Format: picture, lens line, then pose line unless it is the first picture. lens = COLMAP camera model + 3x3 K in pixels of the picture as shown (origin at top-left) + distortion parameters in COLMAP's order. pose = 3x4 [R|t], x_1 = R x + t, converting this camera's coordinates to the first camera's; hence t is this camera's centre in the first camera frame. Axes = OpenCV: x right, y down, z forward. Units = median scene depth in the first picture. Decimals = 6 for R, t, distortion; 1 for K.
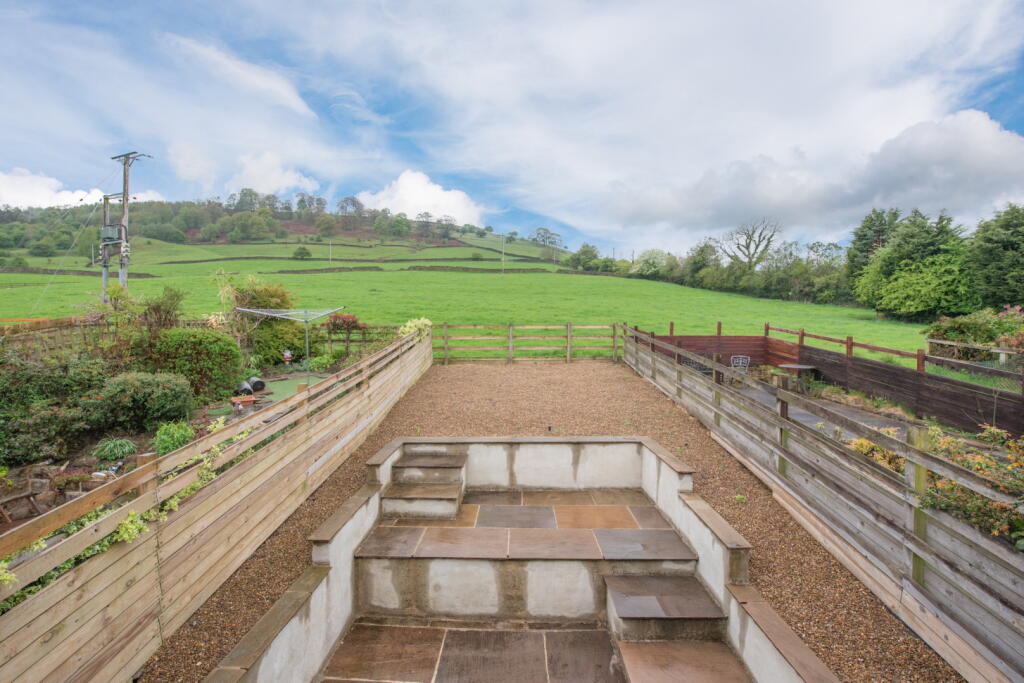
lens RADIAL K [[419.3, 0, 506.4], [0, 419.3, 340.4], [0, 0, 1]] dist [0.000529, -0.000074]
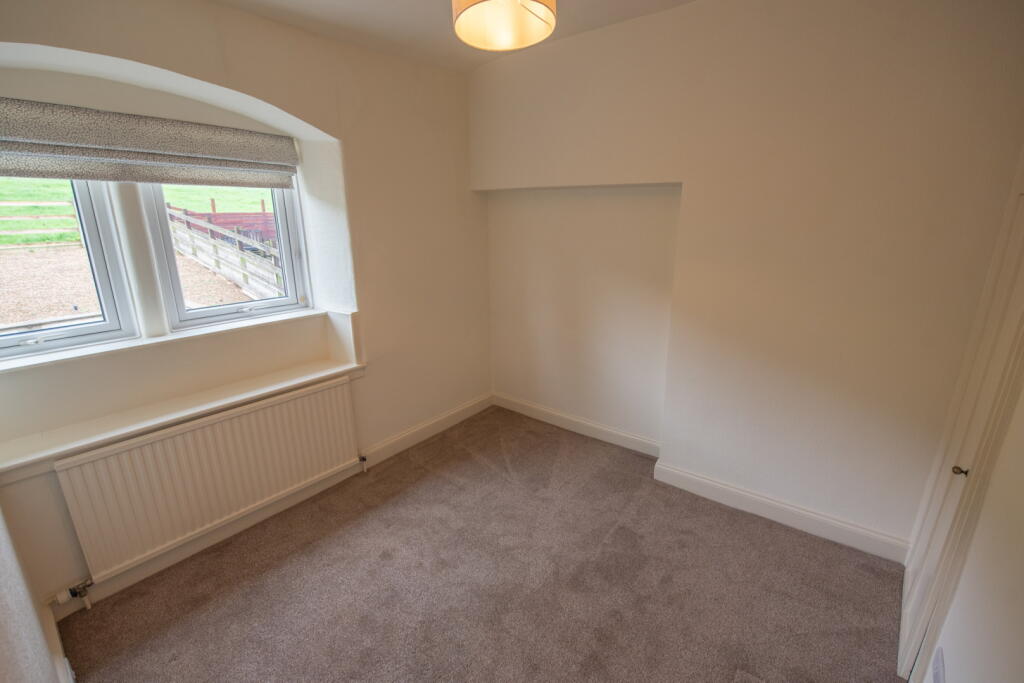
lens RADIAL K [[455.7, 0, 506.4], [0, 455.7, 351.6], [0, 0, 1]] dist [-0.016621, -0.000344]
pose [[0.629804, -0.224407, 0.743632, -0.057881], [0.010580, 0.959748, 0.280665, 0.016679], [-0.776682, -0.168896, 0.606827, -0.383403]]
